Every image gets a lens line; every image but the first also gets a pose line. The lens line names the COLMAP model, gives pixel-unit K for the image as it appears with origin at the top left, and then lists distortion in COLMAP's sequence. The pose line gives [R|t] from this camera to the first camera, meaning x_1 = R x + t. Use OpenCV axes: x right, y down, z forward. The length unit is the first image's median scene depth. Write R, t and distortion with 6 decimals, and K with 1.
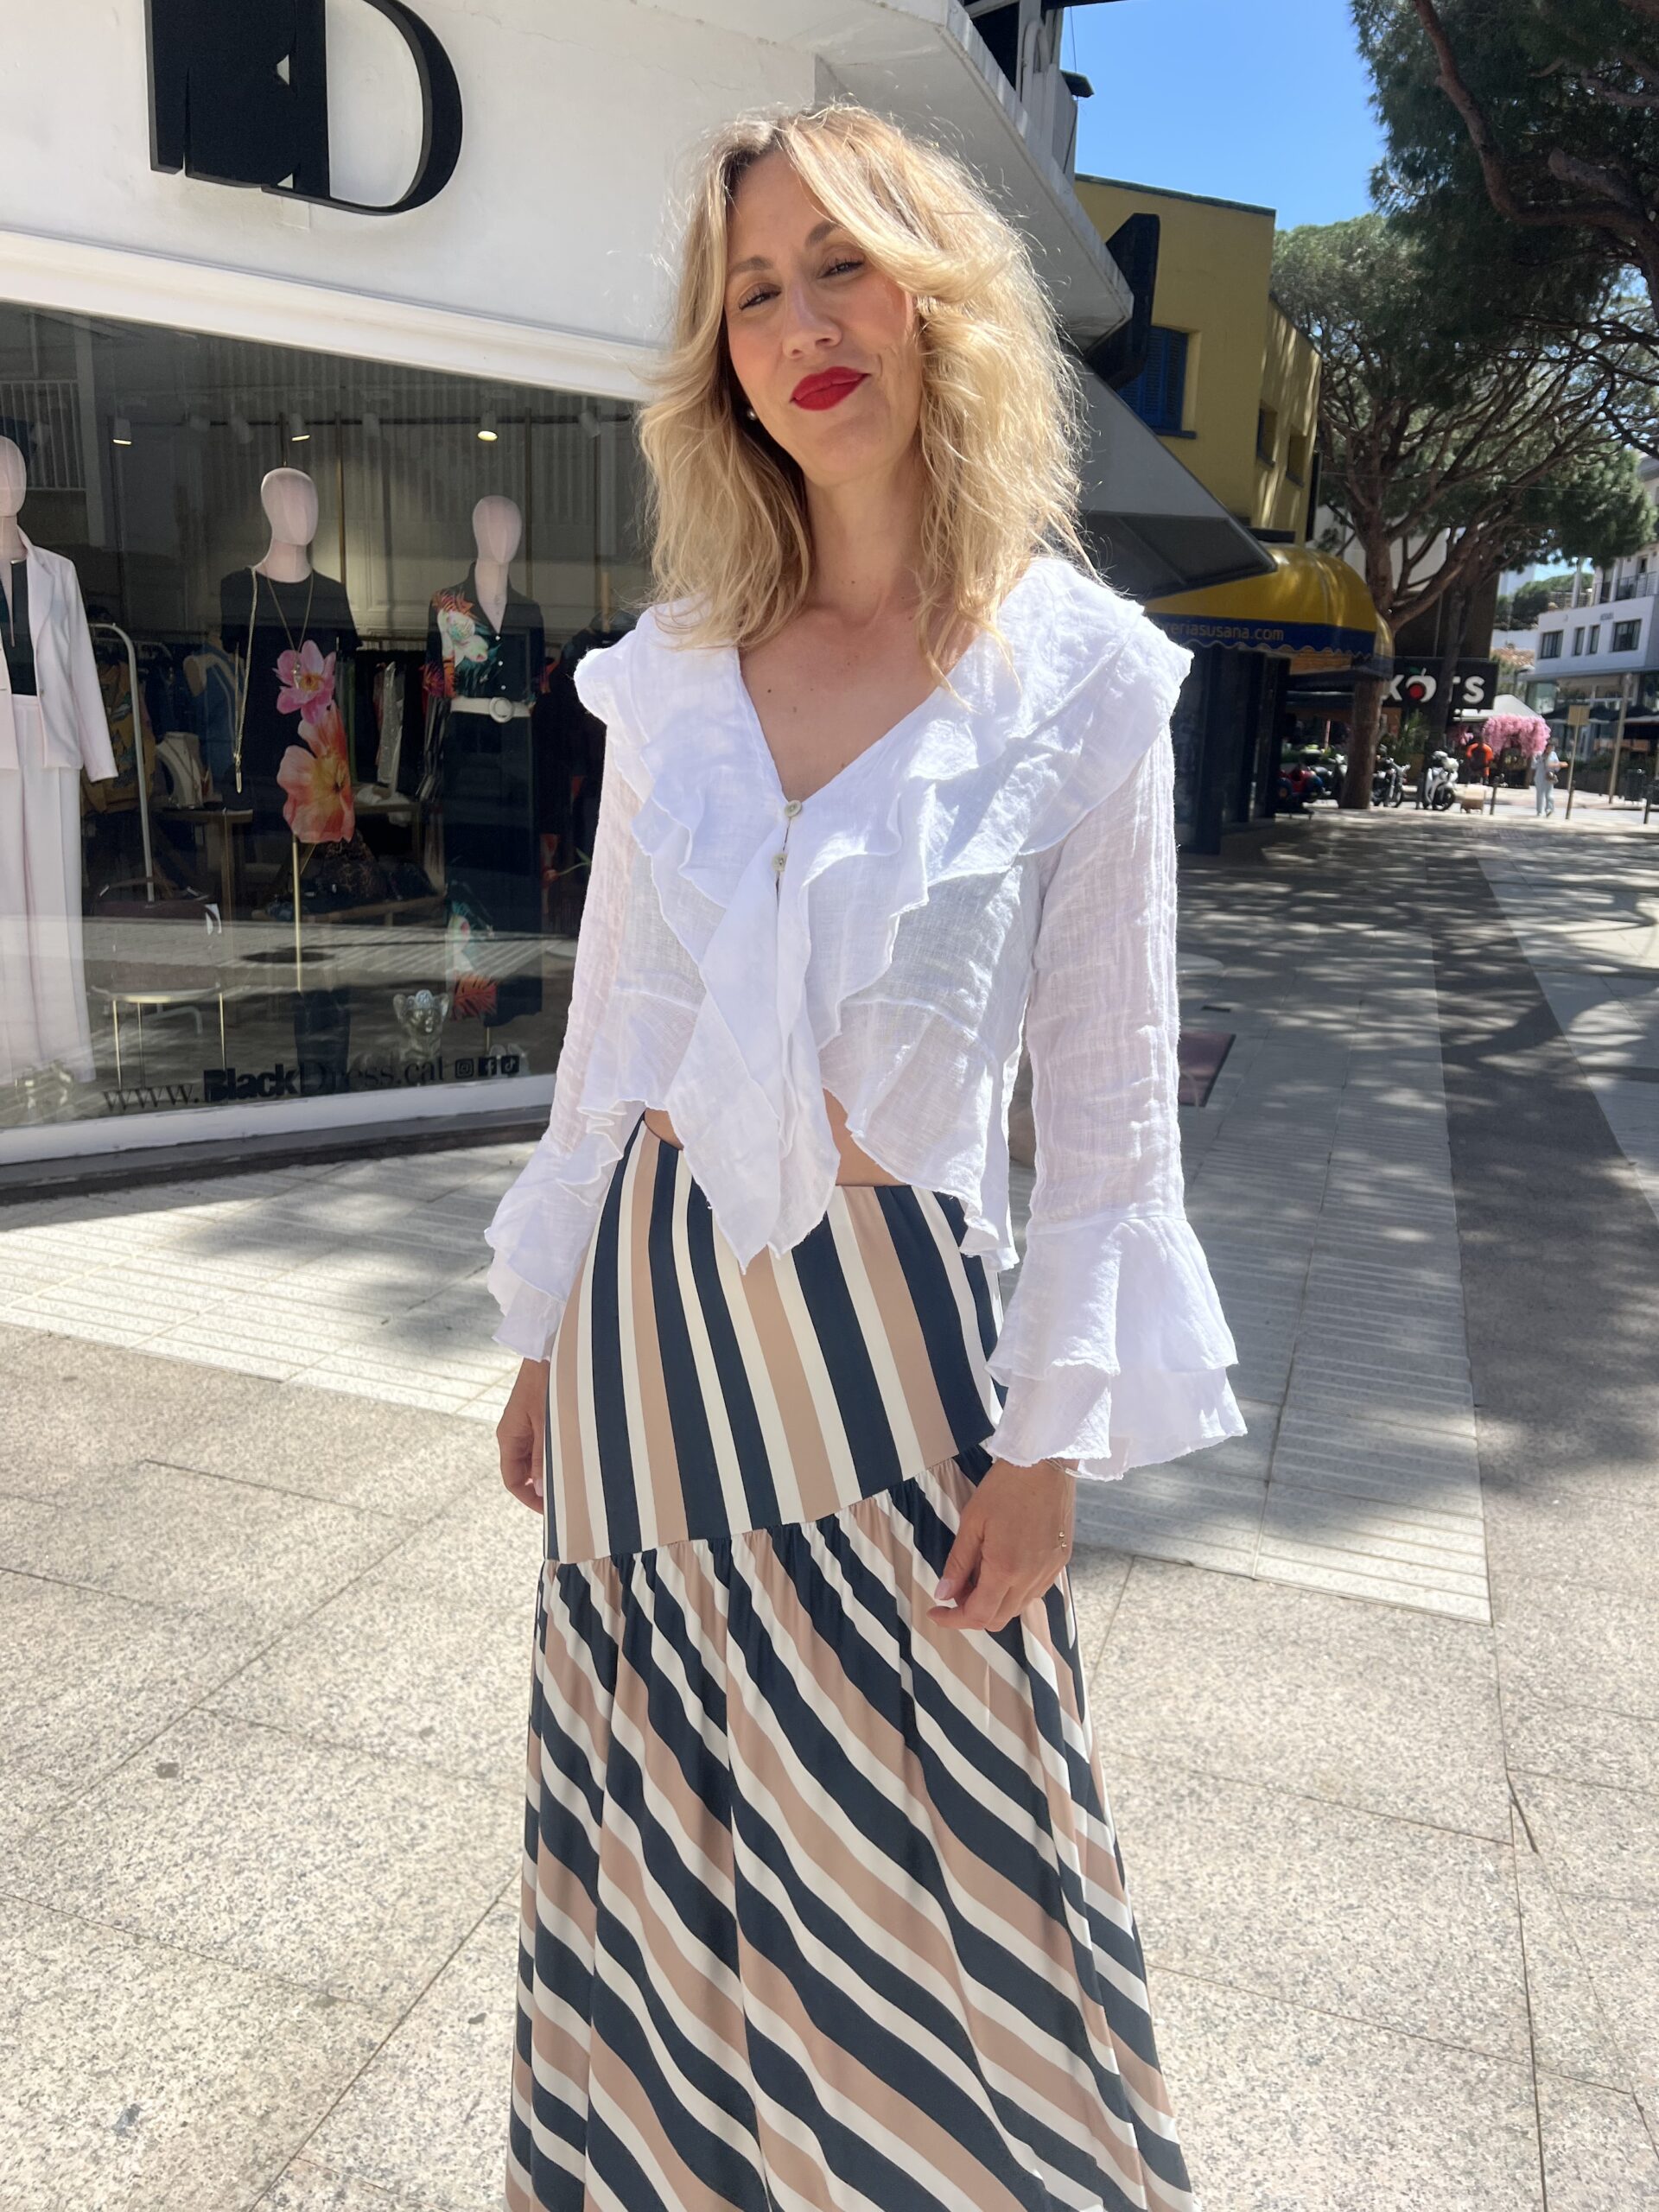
lens RADIAL K [[1683.4, 0, 843.8], [0, 1683.4, 1111.5], [0, 0, 1]] dist [0.027464, -0.039868]
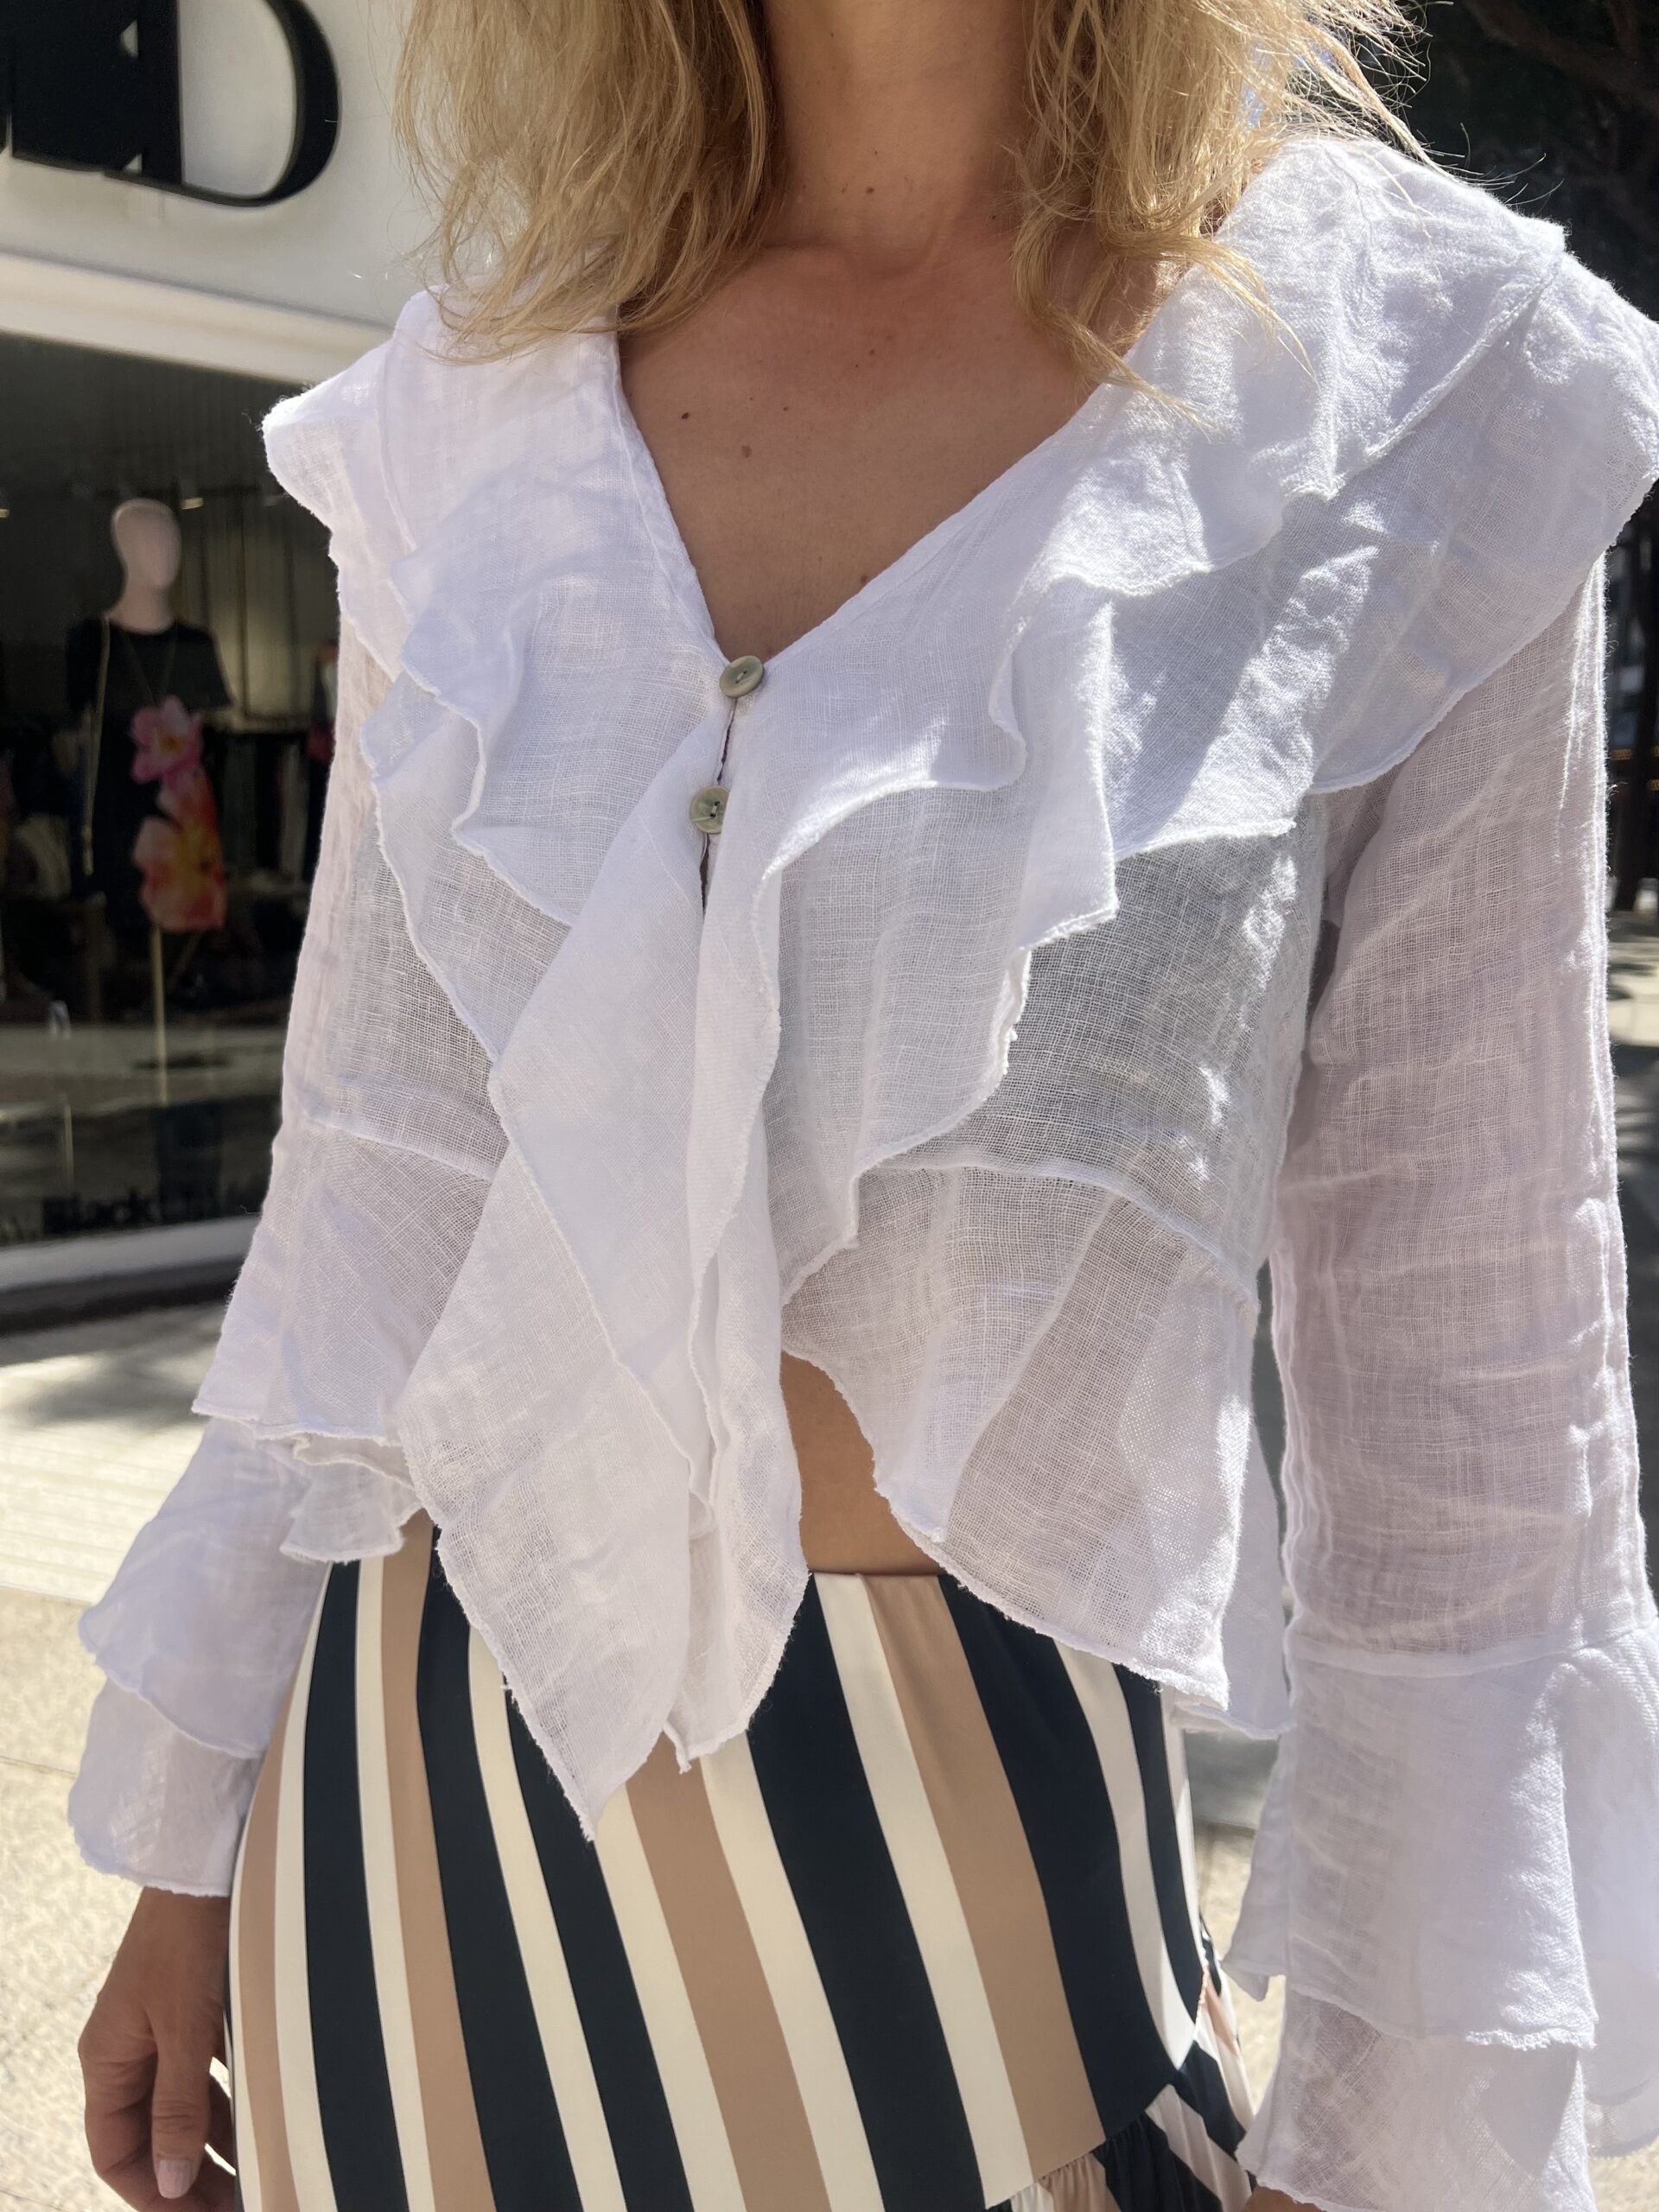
lens RADIAL K [[1729.4, 0, 806.4], [0, 1729.4, 1091.0], [0, 0, 1]] dist [0.024554, -0.044692]
pose [[0.999652, -0.025111, 0.008077, -0.005054], [0.025586, 0.997537, -0.065308, -0.016919], [-0.006417, 0.065492, 0.997832, 0.182716]]
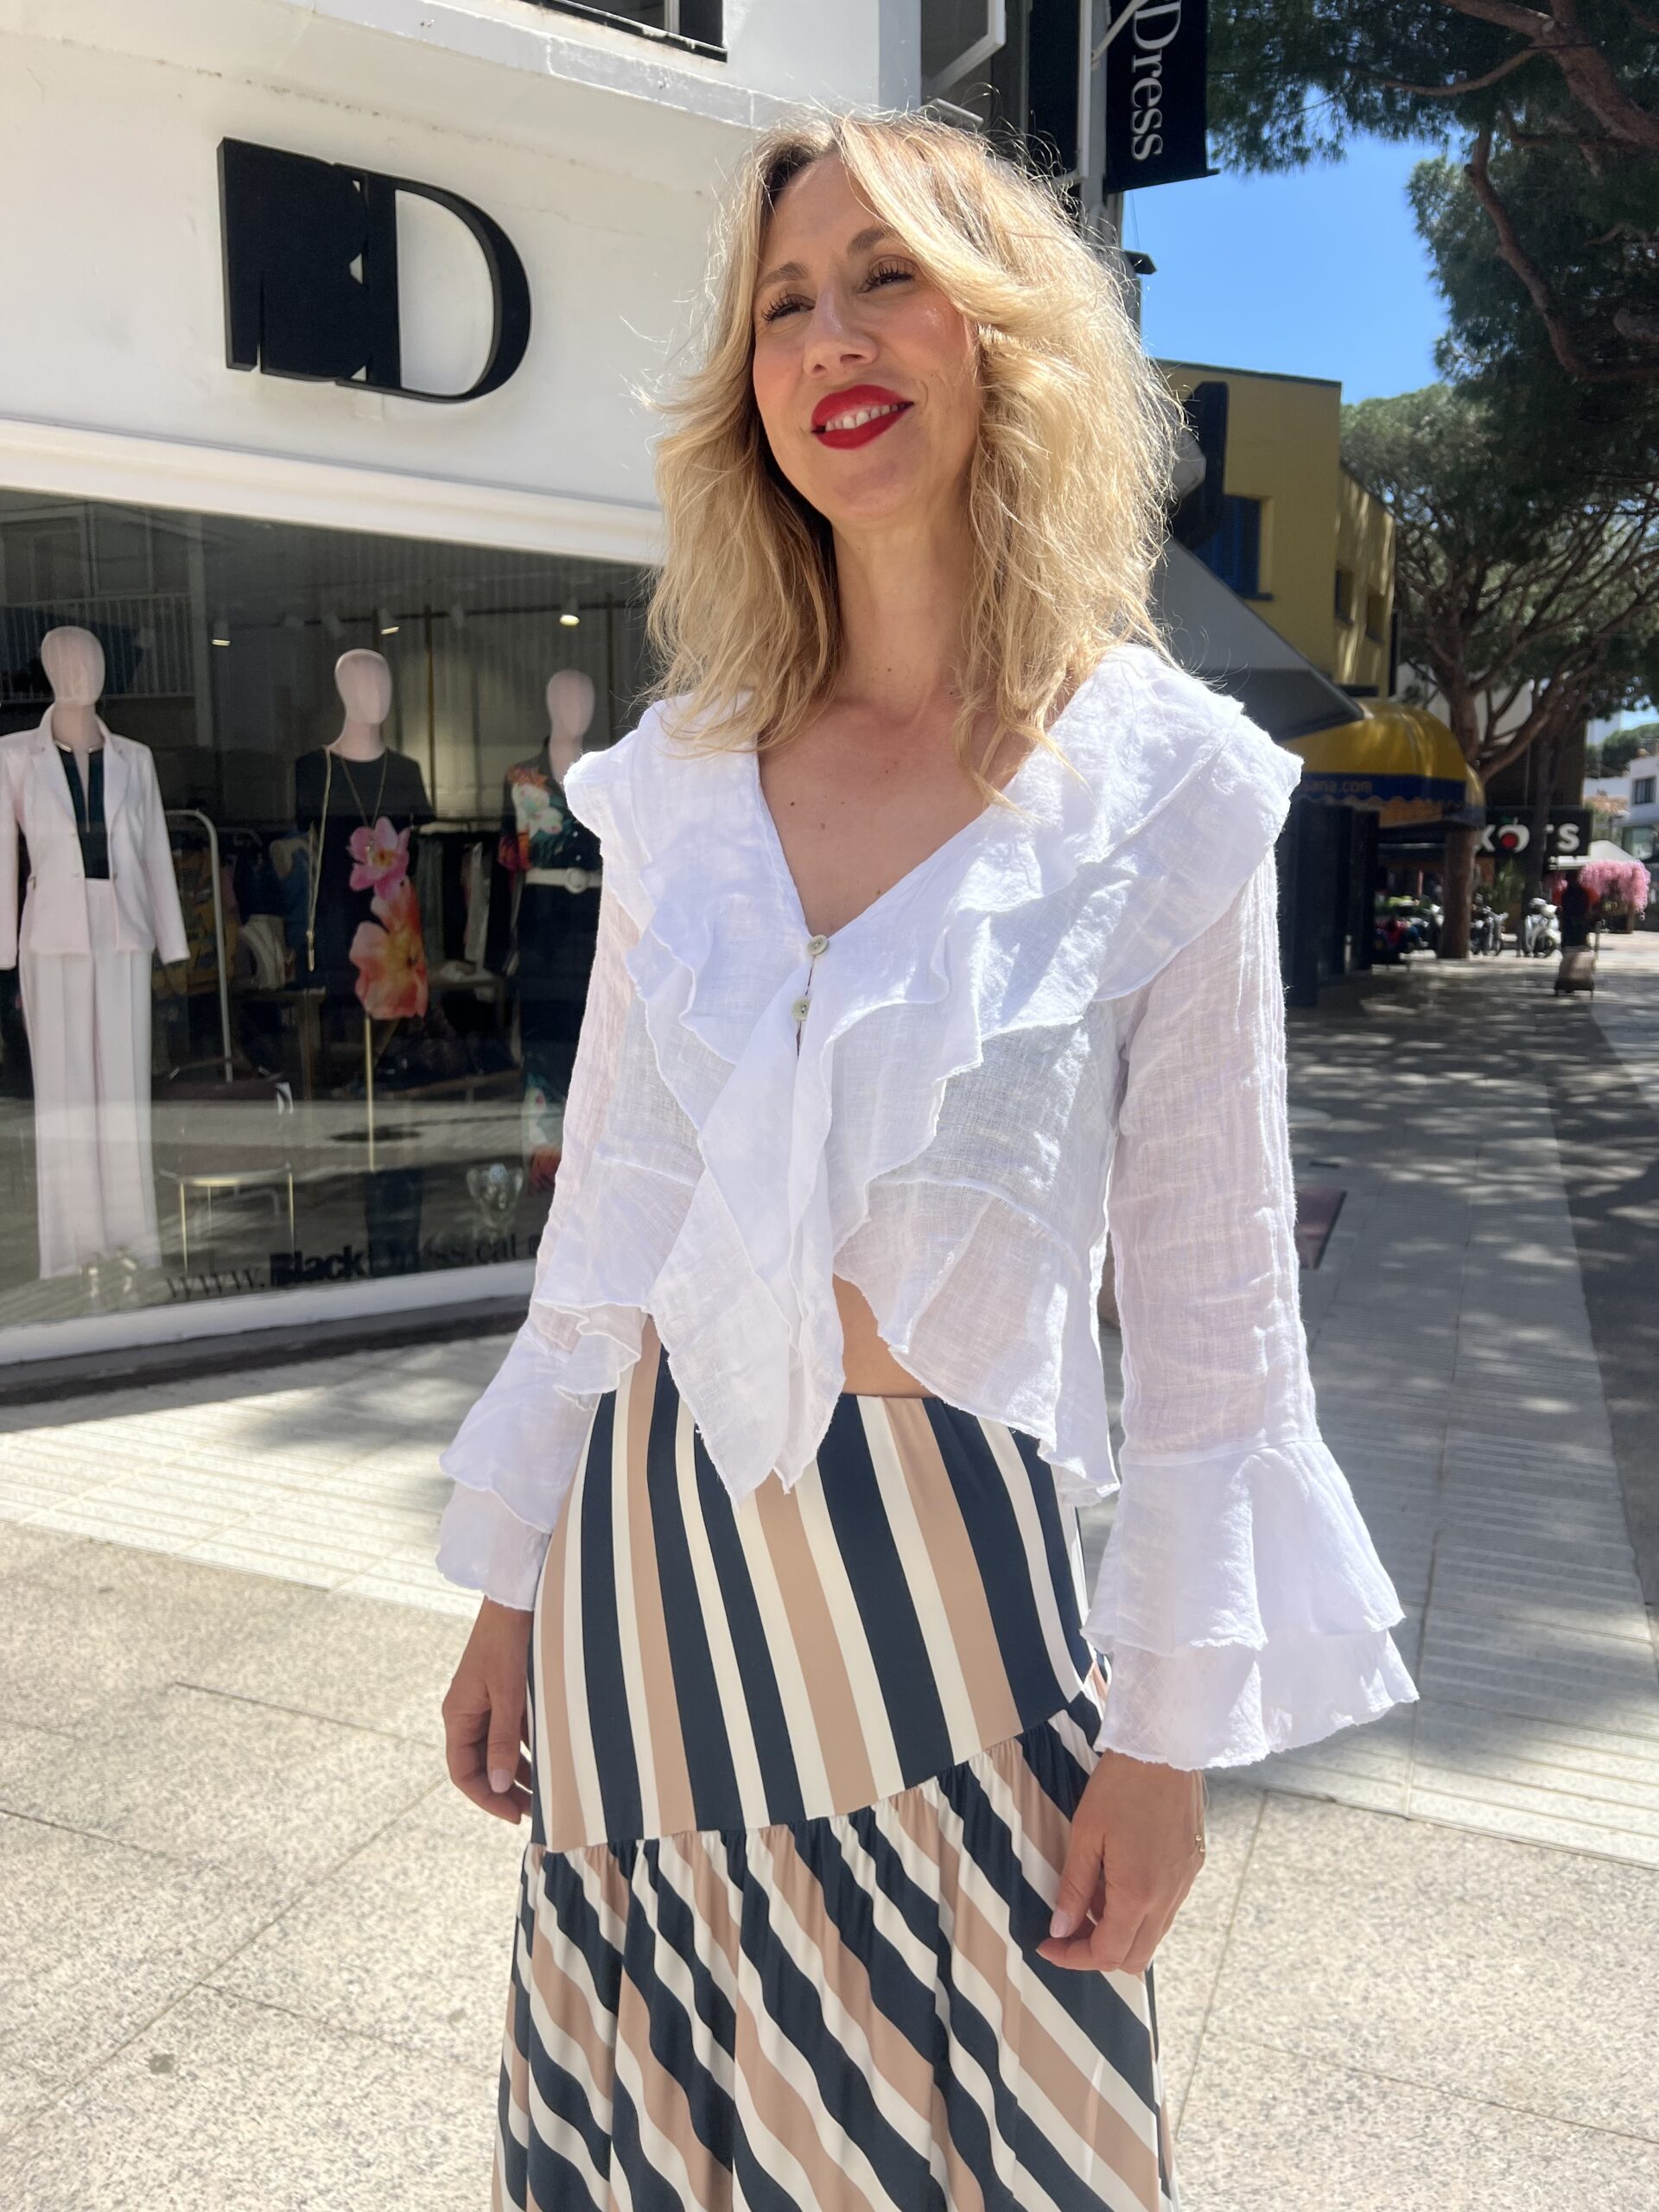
lens RADIAL K [[1683.4, 0, 841.6], [0, 1683.4, 1108.9], [0, 0, 1]] dist [0.027464, -0.039868]
pose [[0.998092, -0.023769, -0.056989, 0.009004], [0.018032, 0.994909, -0.099149, -0.006630], [0.059055, 0.097932, 0.993439, 0.064397]]
